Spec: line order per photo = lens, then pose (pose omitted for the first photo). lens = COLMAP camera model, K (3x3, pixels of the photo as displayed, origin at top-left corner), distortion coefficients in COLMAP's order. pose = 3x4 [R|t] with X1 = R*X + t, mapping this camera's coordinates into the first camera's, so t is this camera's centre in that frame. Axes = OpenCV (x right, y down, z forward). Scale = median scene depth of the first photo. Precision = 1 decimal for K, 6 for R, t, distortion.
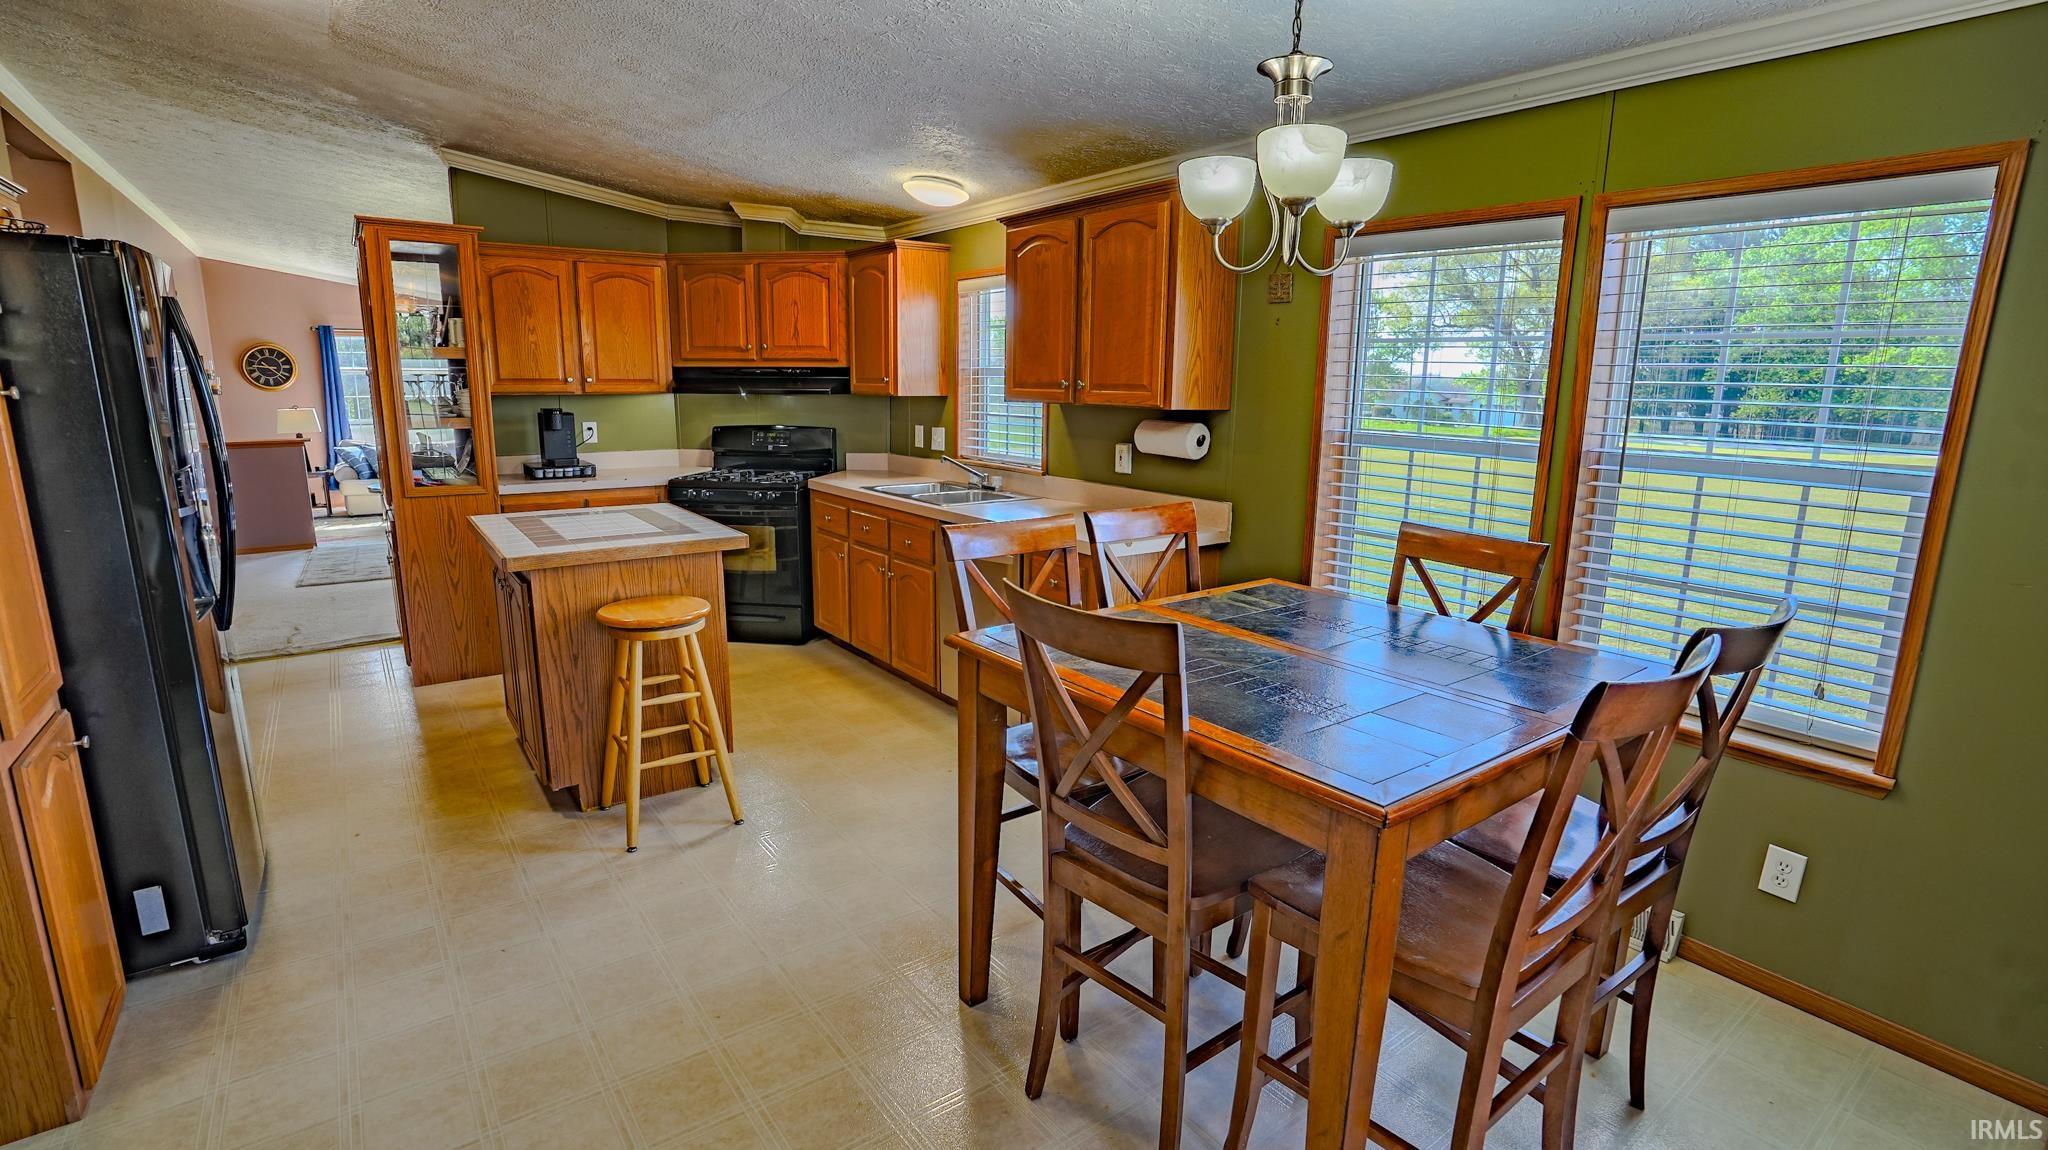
lens RADIAL K [[946.7, 0, 1029.2], [0, 946.7, 569.7], [0, 0, 1]] dist [-0.073969, 0.029128]
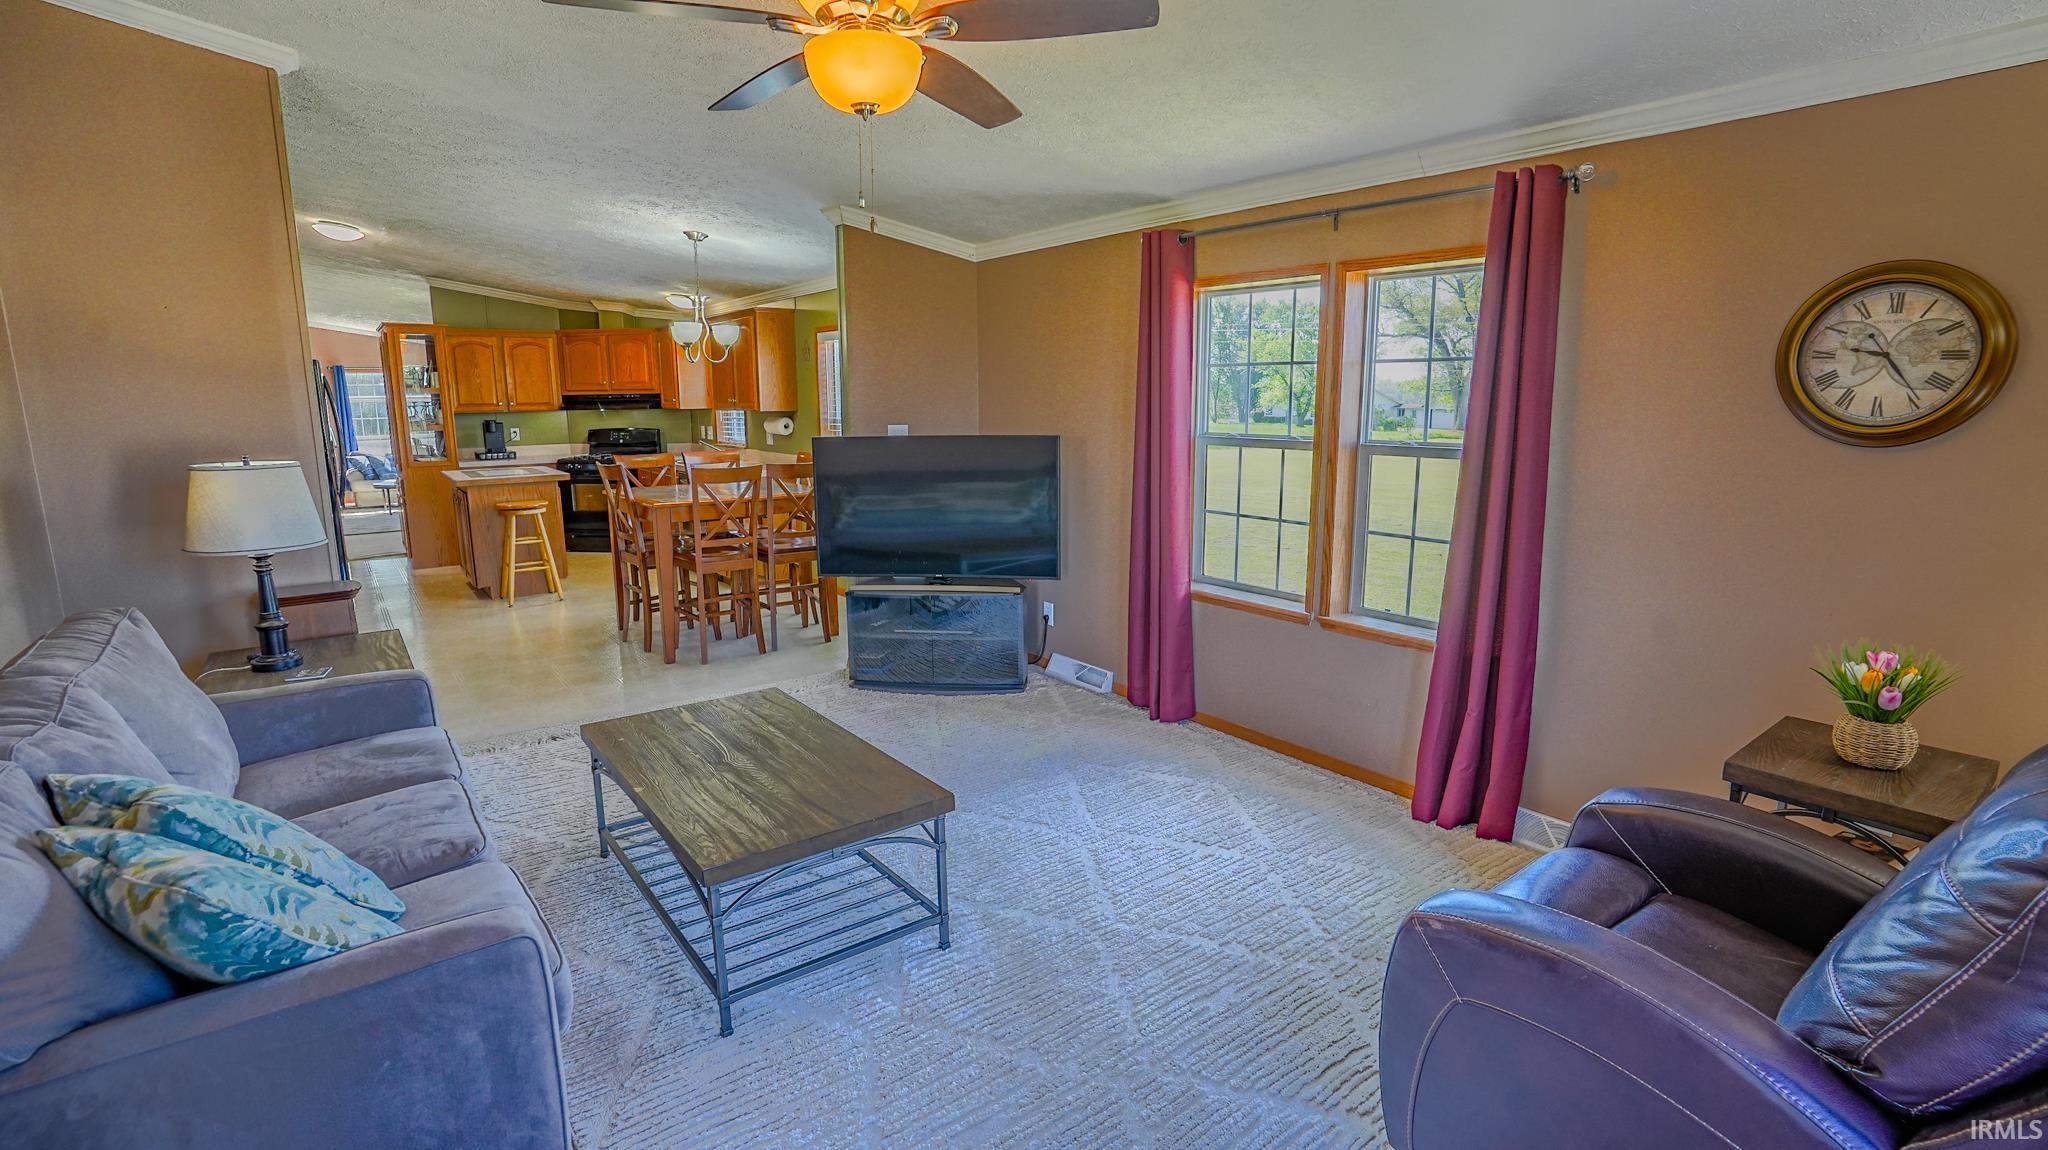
lens RADIAL K [[946.7, 0, 1029.2], [0, 946.7, 569.7], [0, 0, 1]] dist [-0.073969, 0.029128]
pose [[0.999747, -0.020074, 0.010162, 0.476314], [0.020213, 0.999702, -0.013706, 0.152001], [-0.009883, 0.013908, 0.999854, -0.747775]]
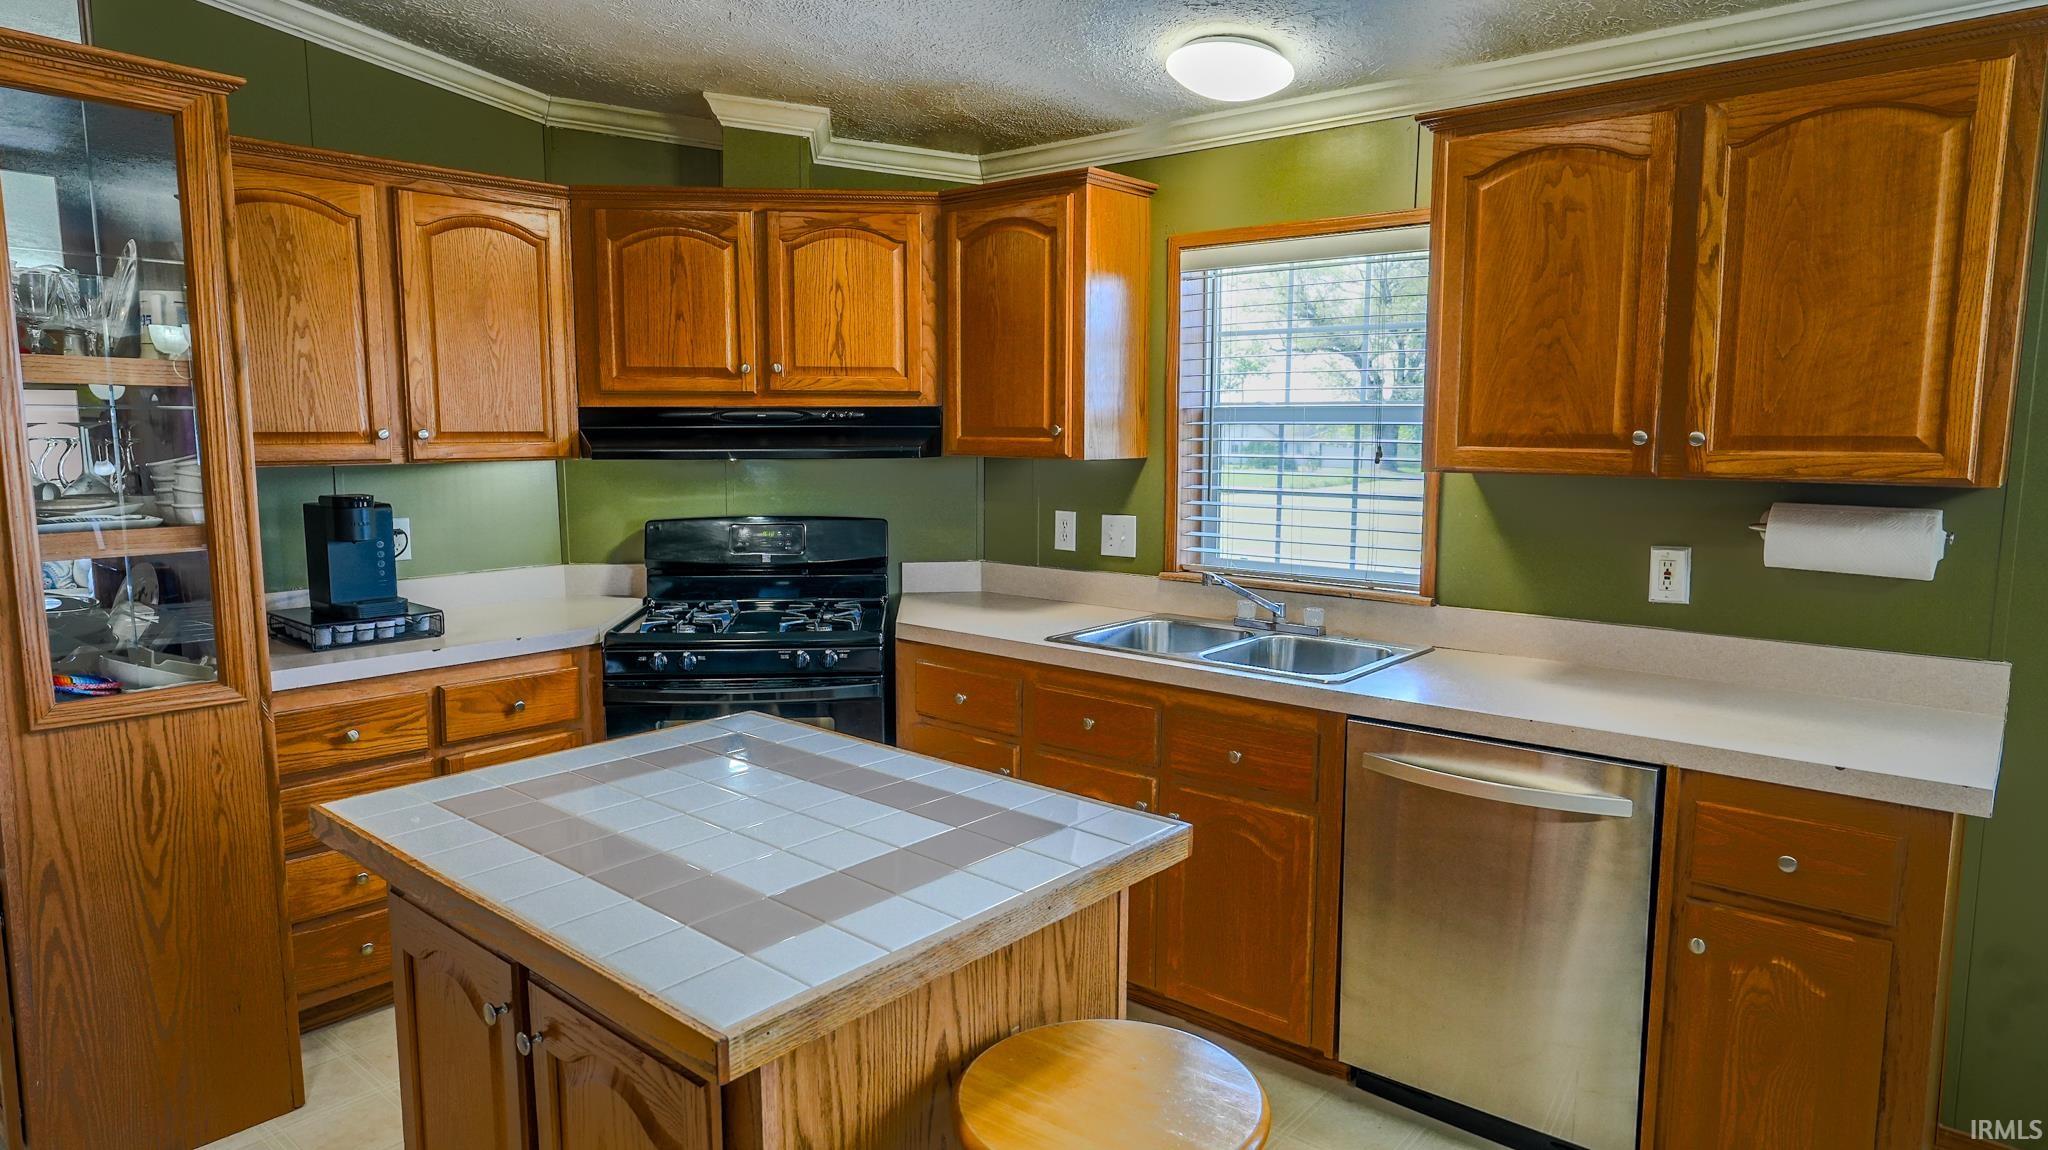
lens RADIAL K [[1207.4, 0, 1024.0], [0, 1207.4, 575.0], [0, 0, 1]] dist [-0.026428, 0.000430]
pose [[0.974244, -0.039694, 0.221974, -0.308759], [0.055817, 0.996201, -0.066838, -0.072314], [-0.218477, 0.077506, 0.972759, 0.332797]]
